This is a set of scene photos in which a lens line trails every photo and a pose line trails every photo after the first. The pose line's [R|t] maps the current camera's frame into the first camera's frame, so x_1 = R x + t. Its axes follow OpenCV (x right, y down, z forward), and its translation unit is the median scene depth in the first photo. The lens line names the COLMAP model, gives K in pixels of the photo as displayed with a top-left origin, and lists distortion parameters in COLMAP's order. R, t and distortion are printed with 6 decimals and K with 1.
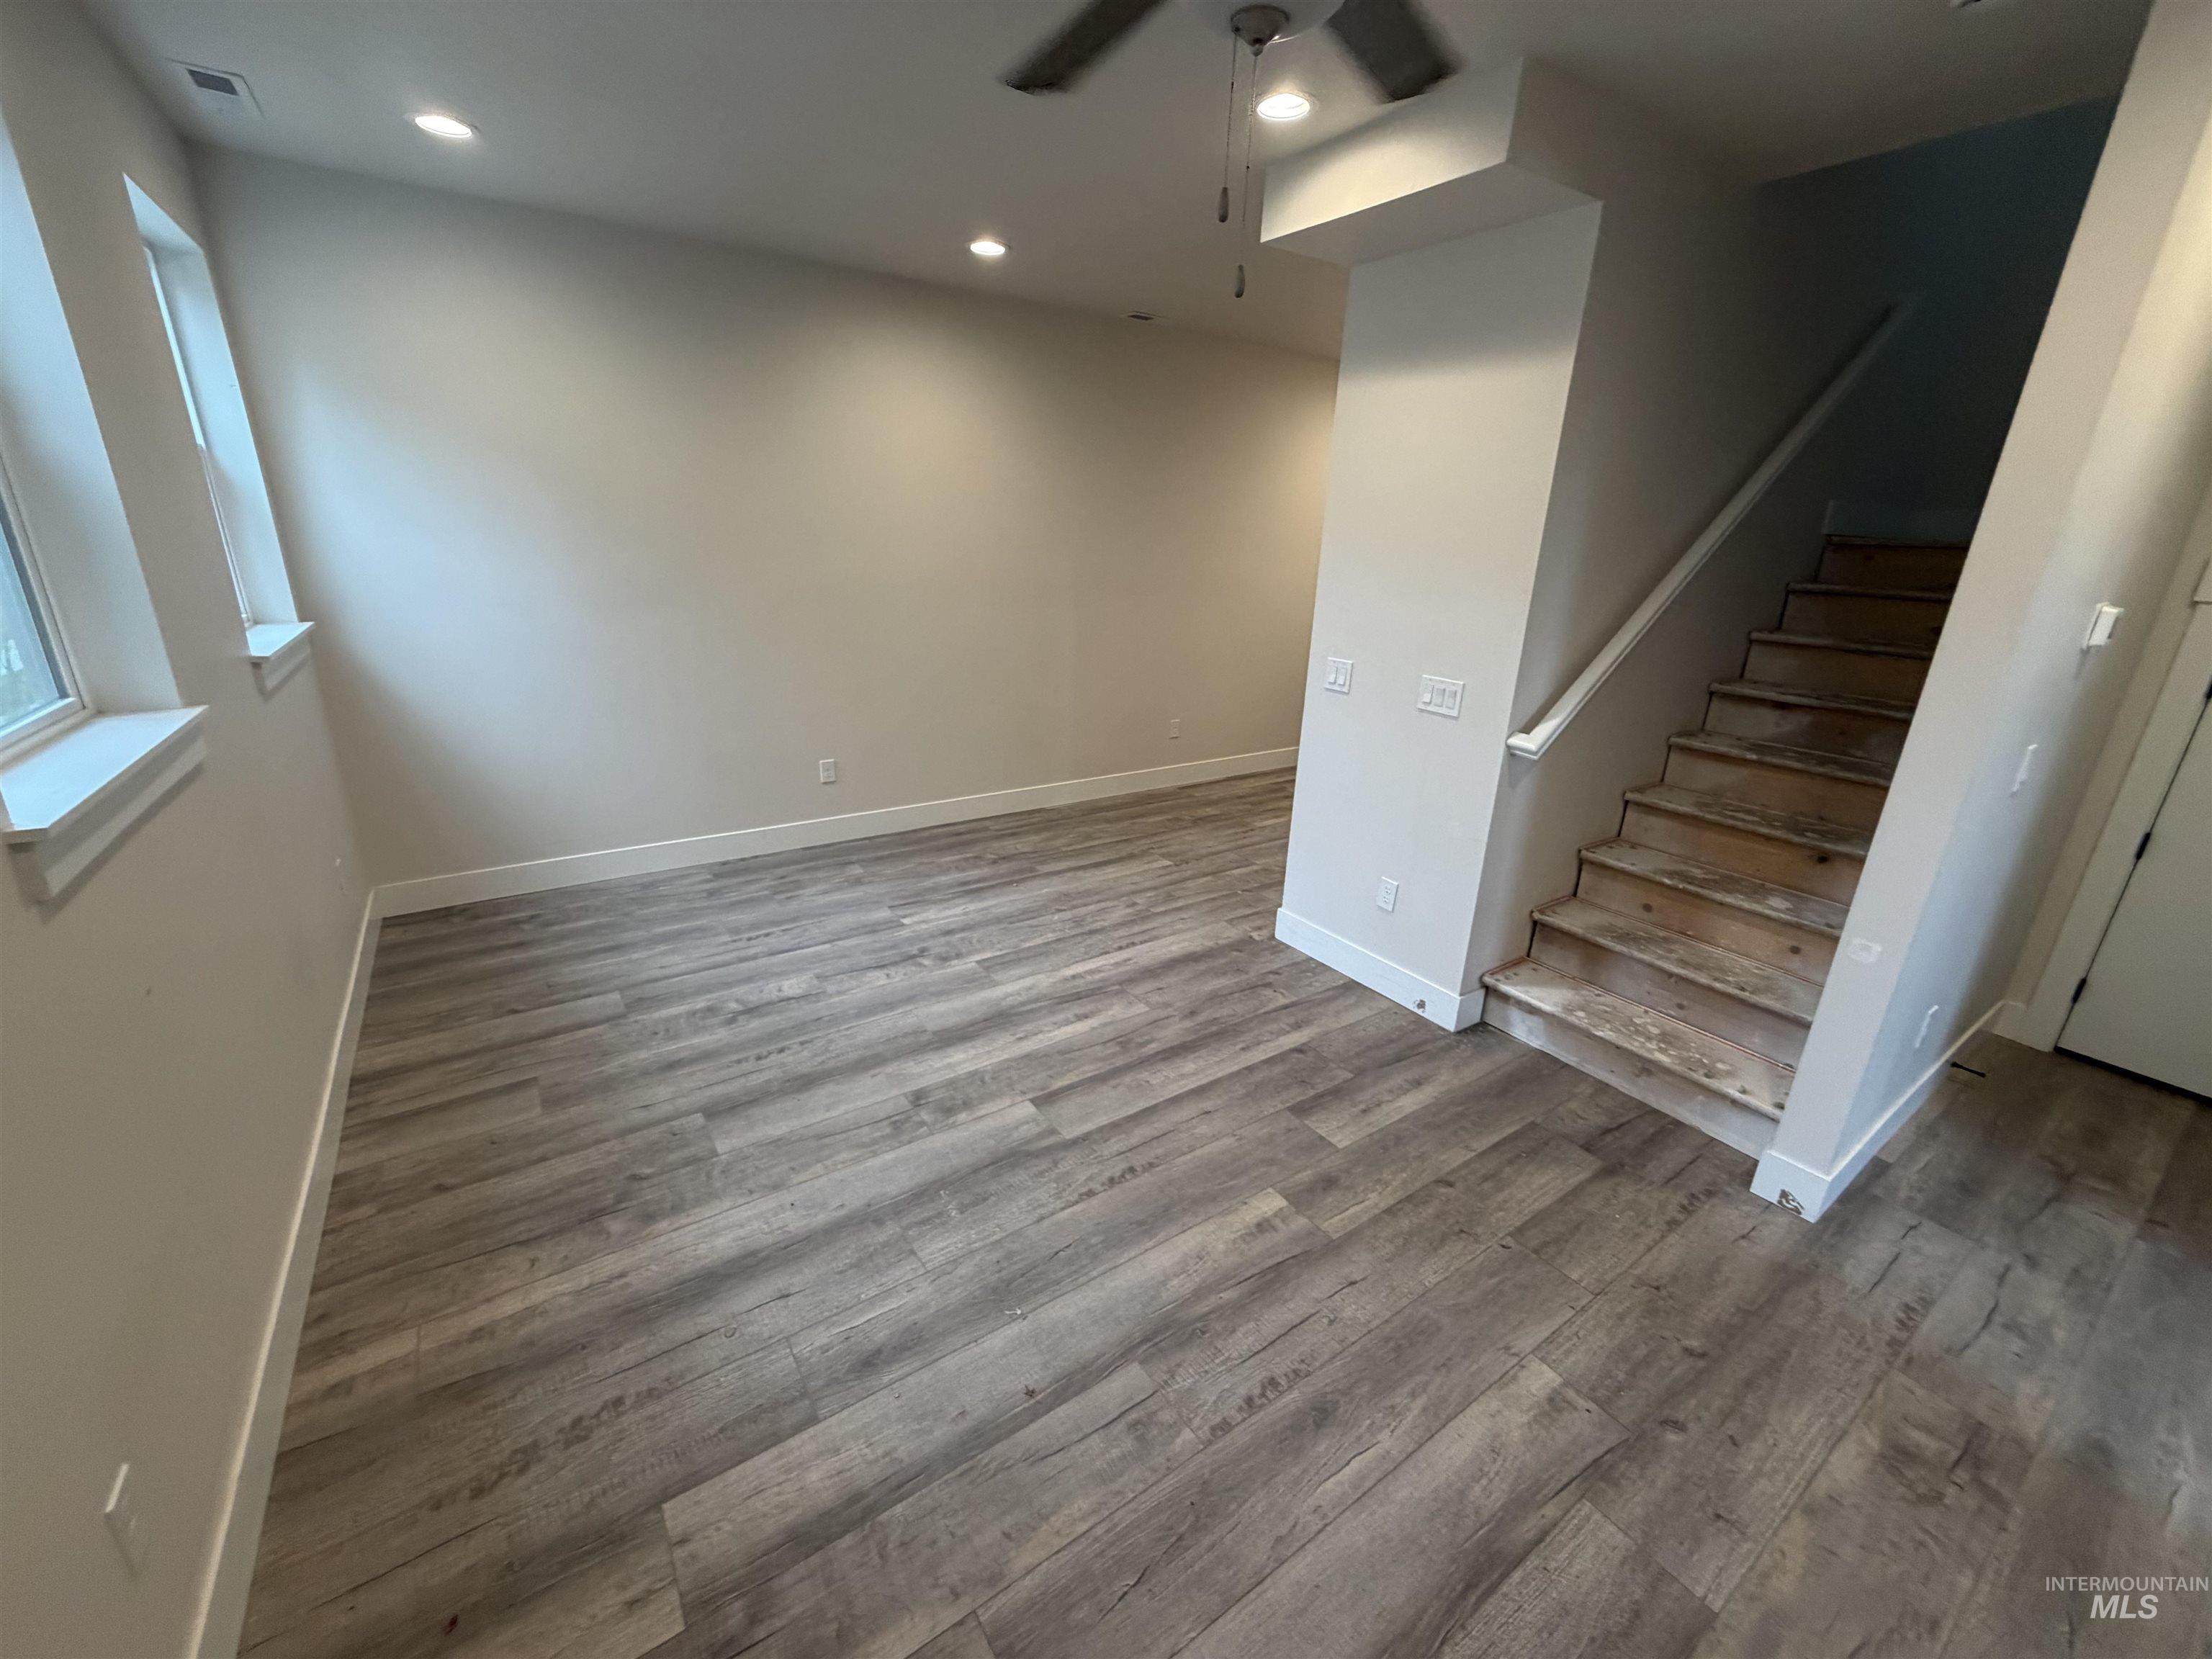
lens RADIAL K [[879.6, 0, 1099.9], [0, 879.6, 827.7], [0, 0, 1]] dist [-0.000141, 0.000231]
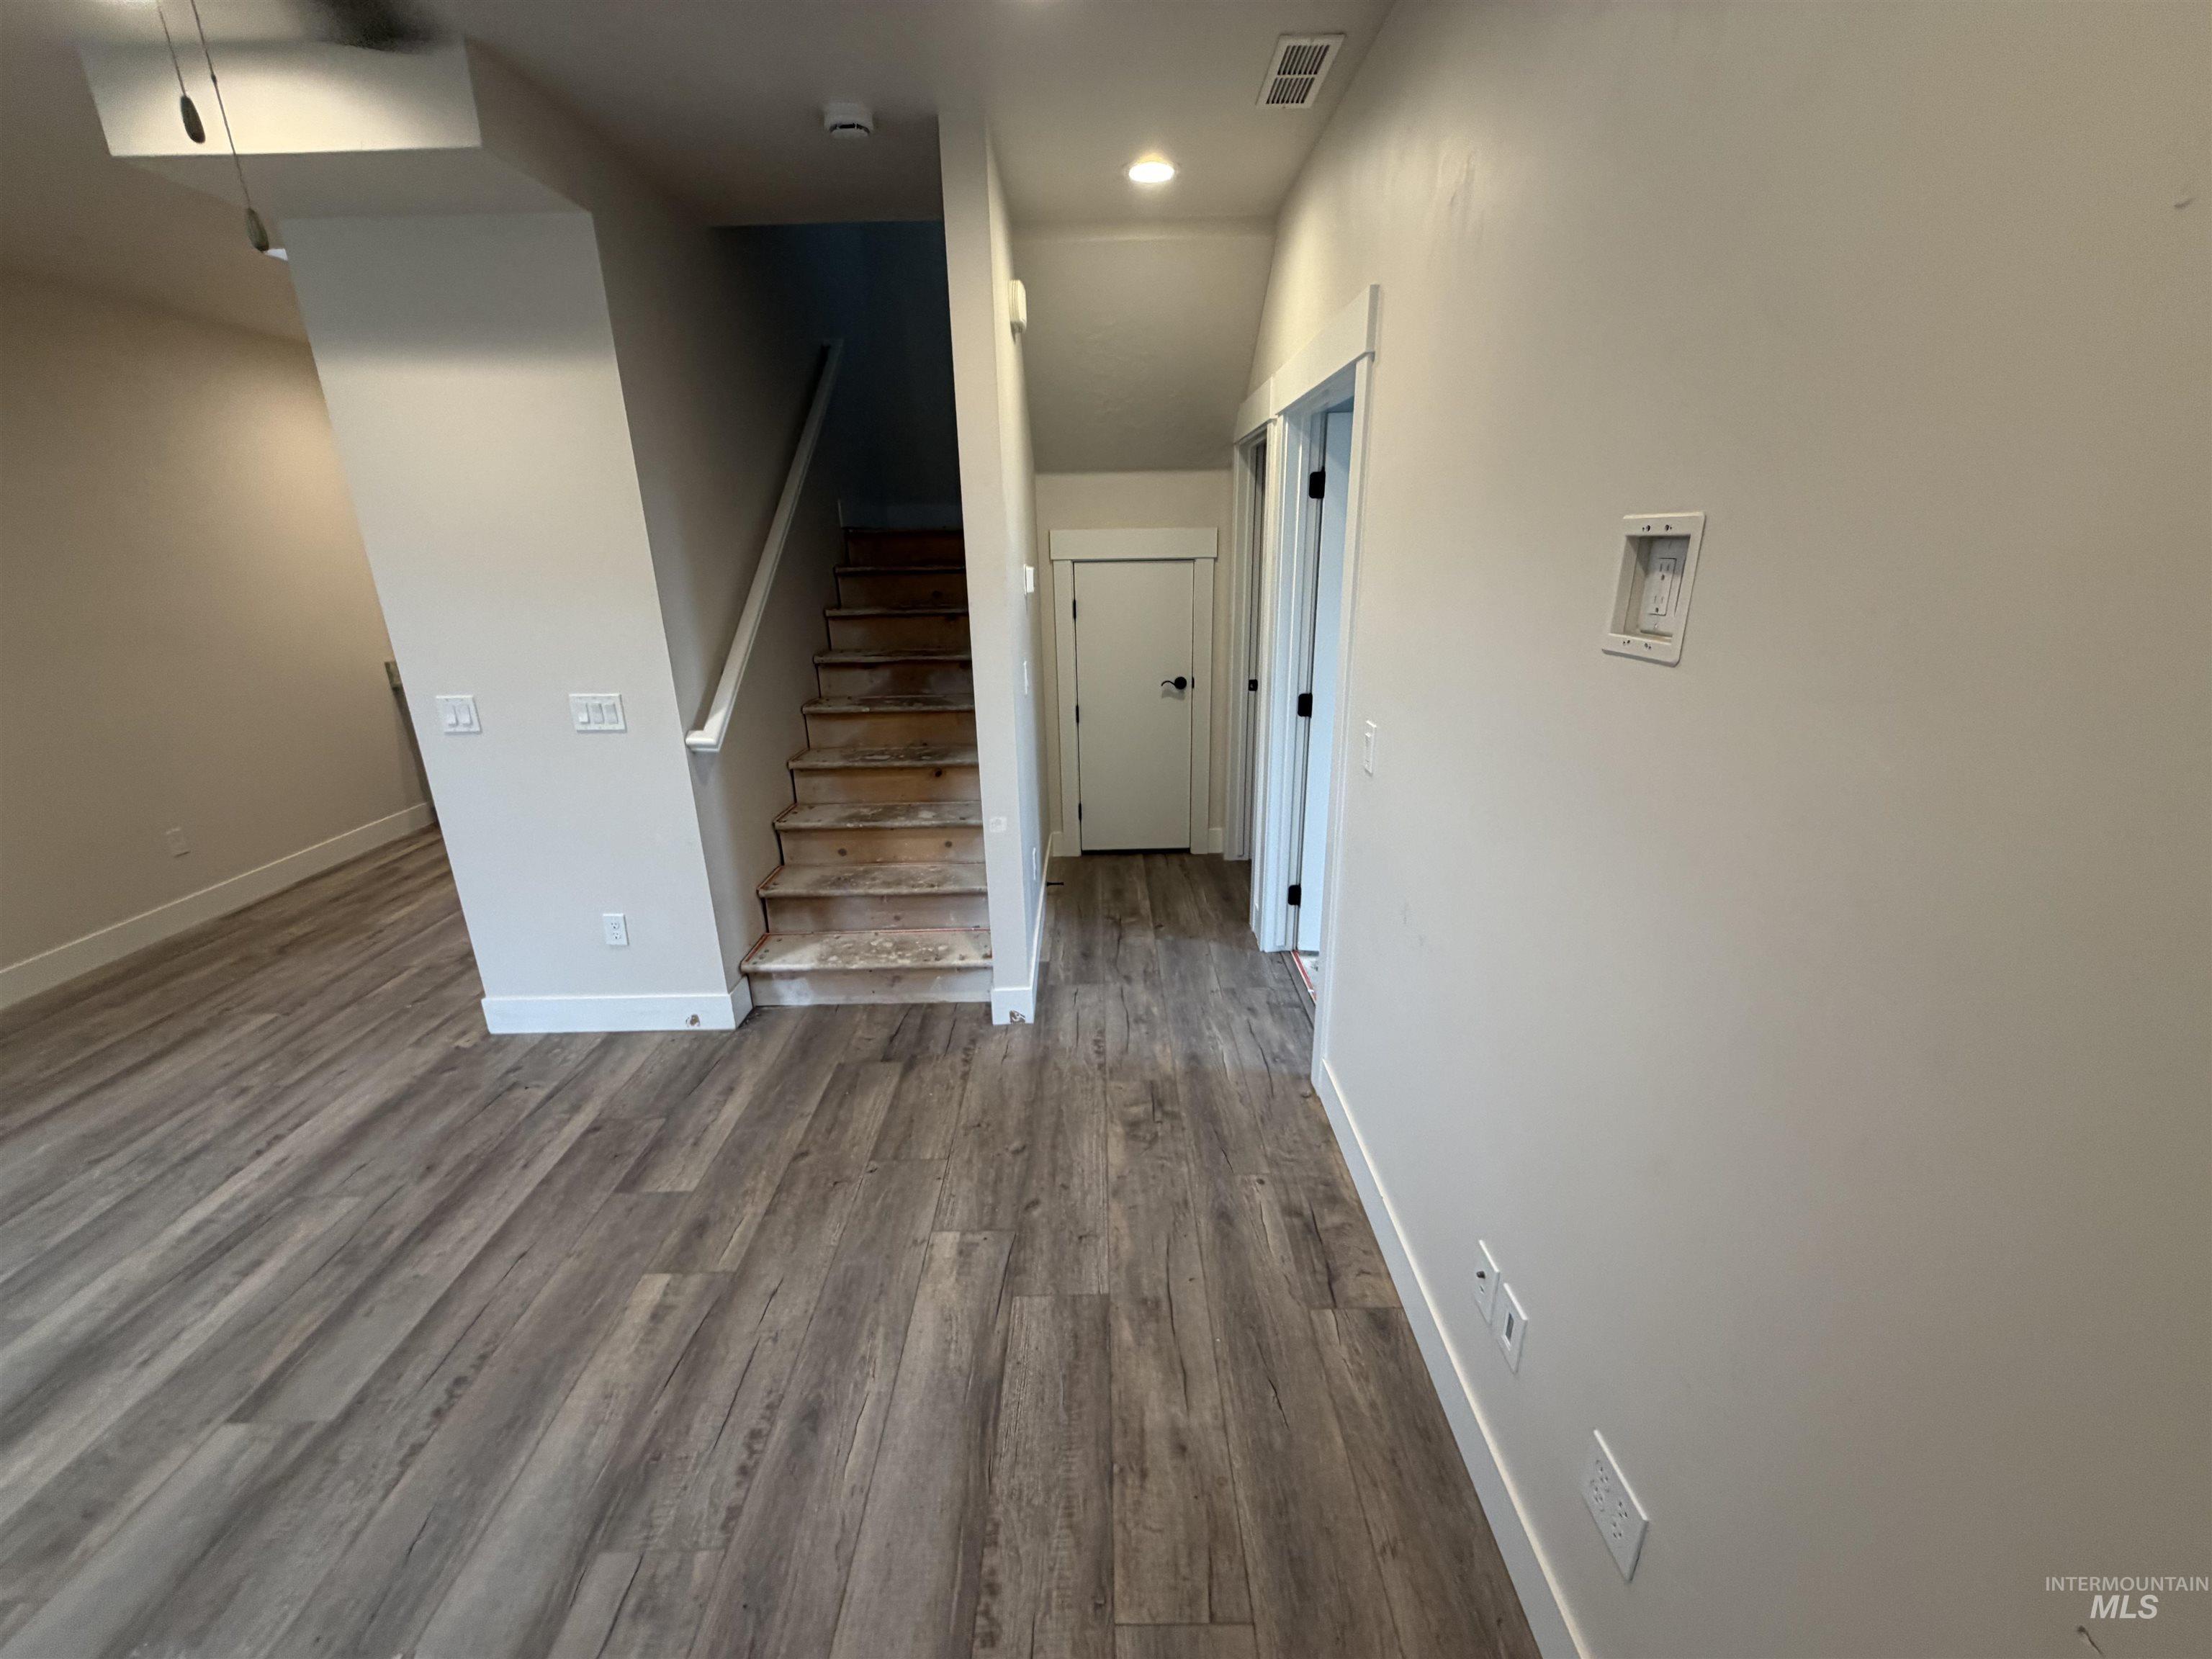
lens RADIAL K [[879.6, 0, 1099.9], [0, 879.6, 827.7], [0, 0, 1]] dist [-0.000141, 0.000231]
pose [[0.559254, -0.301374, 0.772275, -0.087852], [0.303917, 0.941253, 0.147230, -0.008552], [-0.771278, 0.152368, 0.617992, 0.016776]]
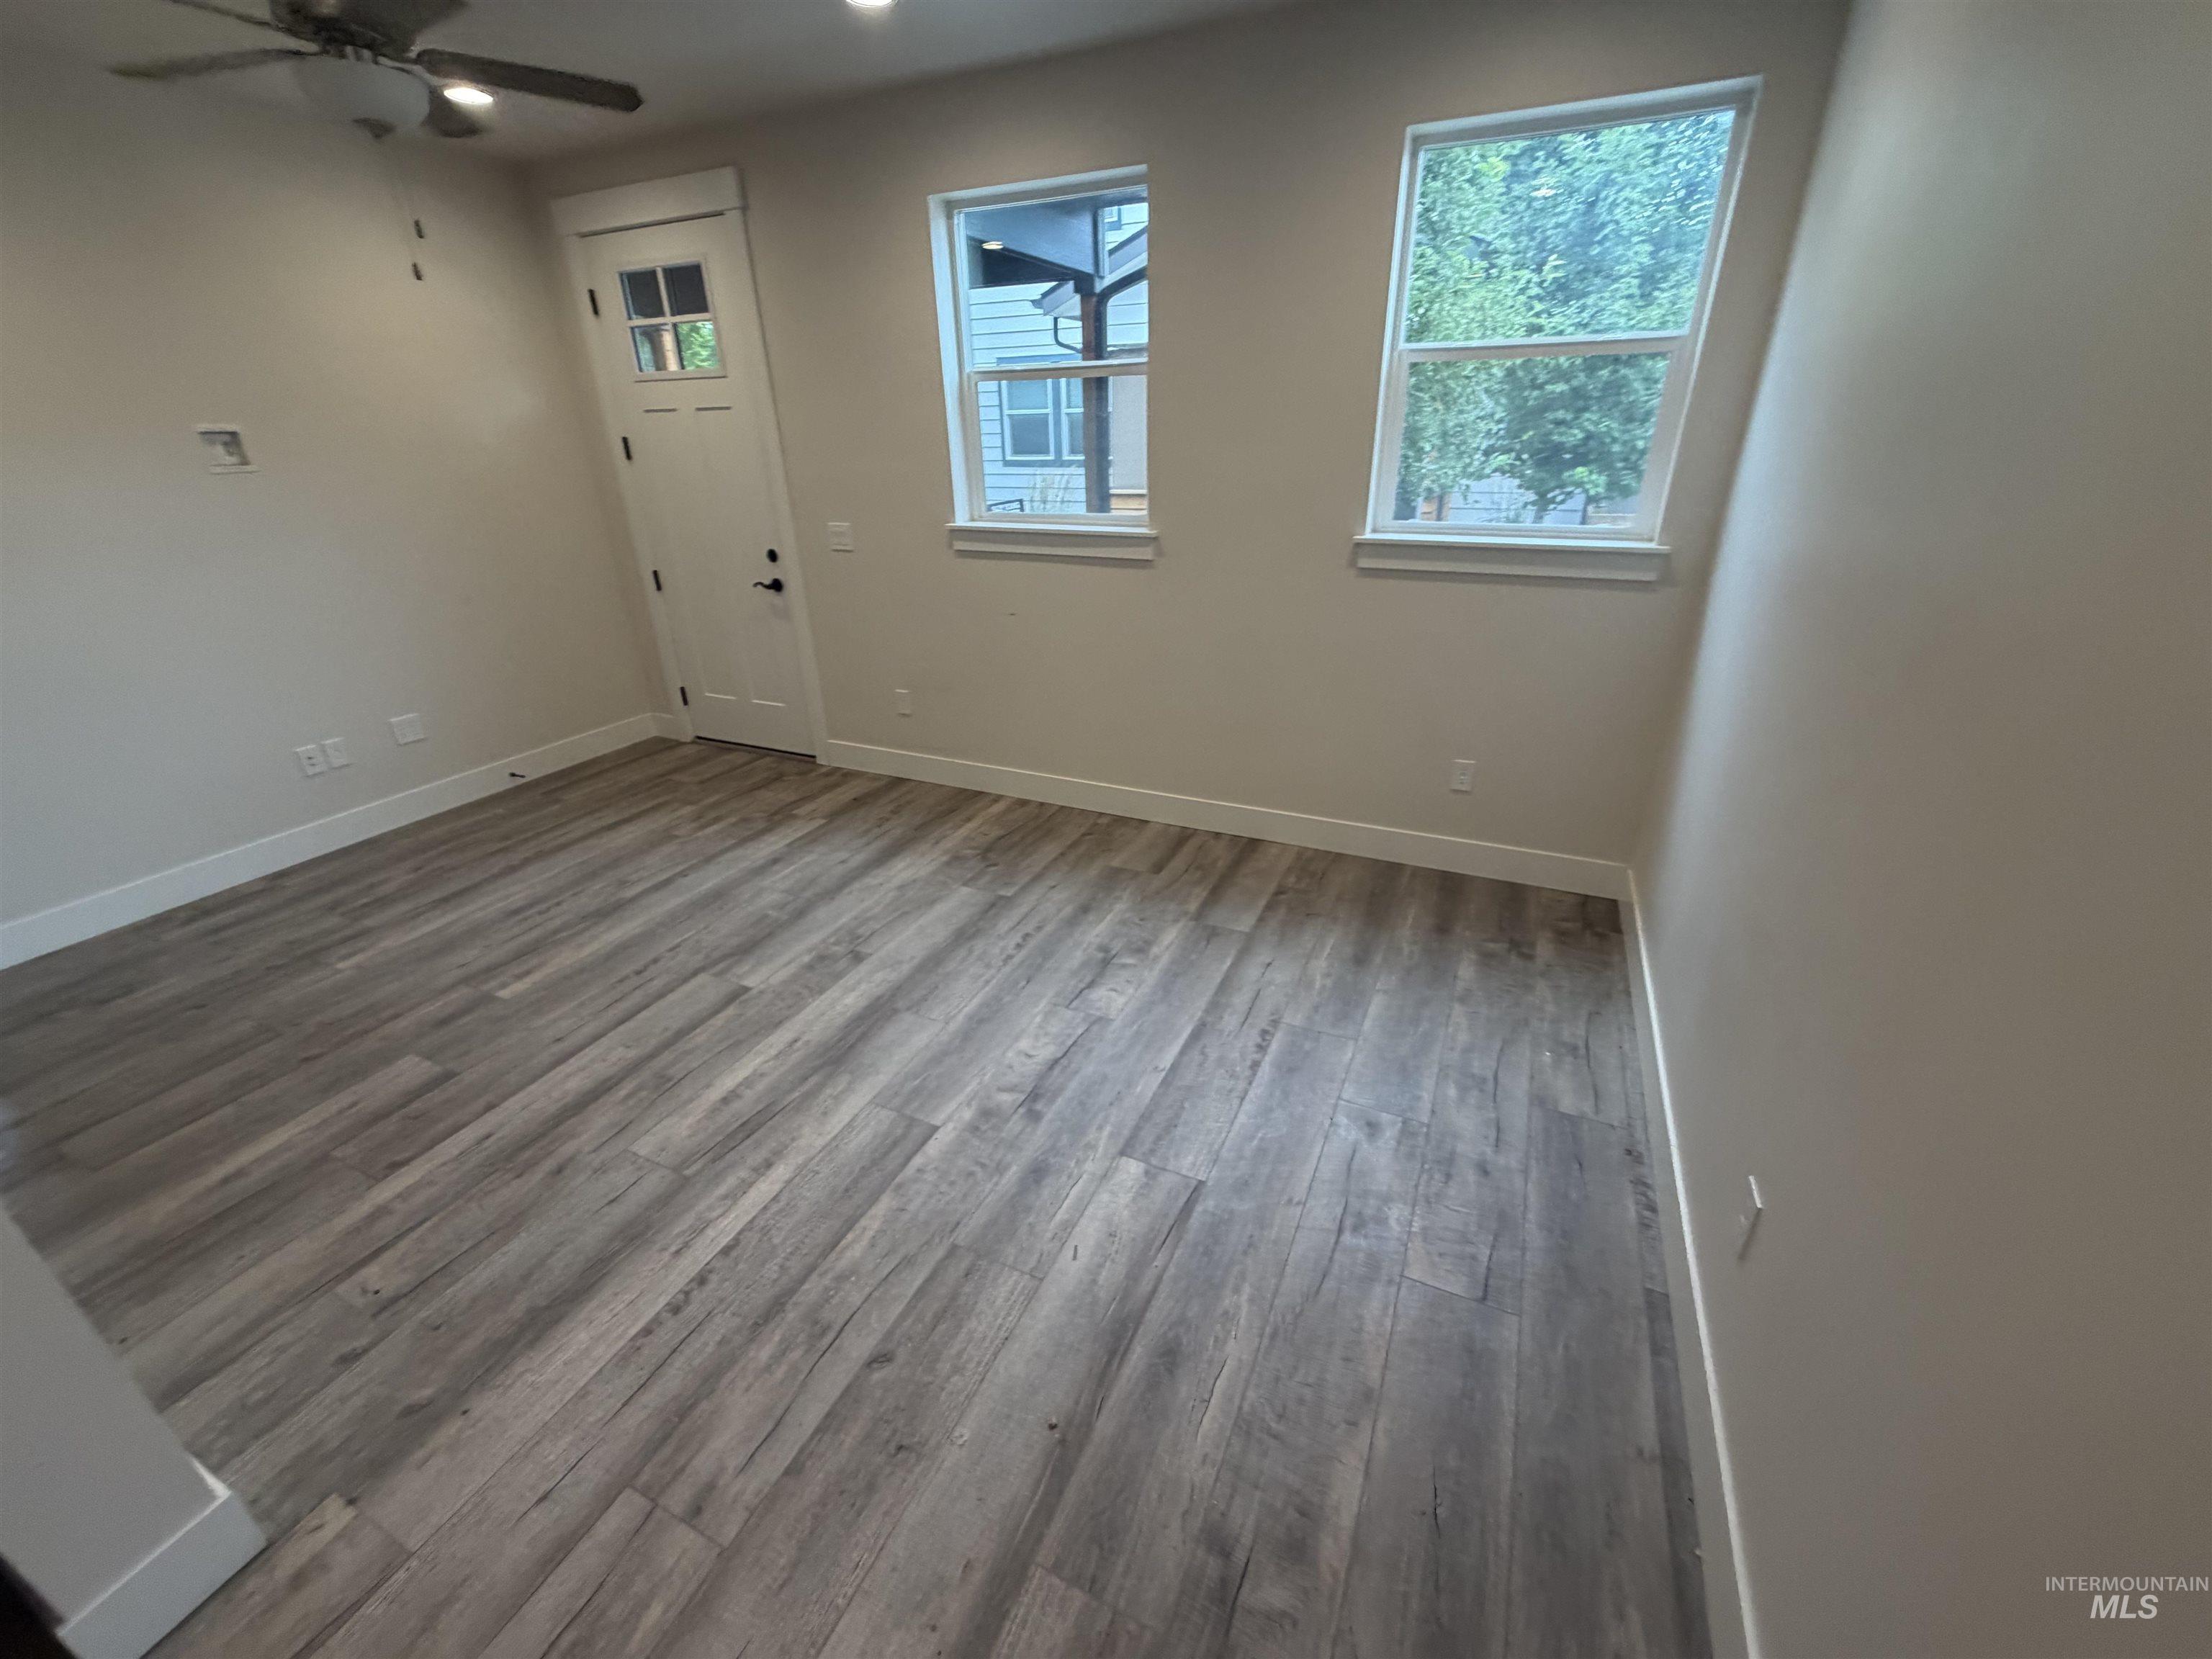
lens RADIAL K [[879.6, 0, 1099.9], [0, 879.6, 827.7], [0, 0, 1]] dist [-0.000141, 0.000231]
pose [[-0.860460, 0.197355, -0.469744, 0.017315], [-0.173525, 0.753317, 0.634351, -0.562738], [0.479059, 0.627347, -0.613954, 1.705074]]
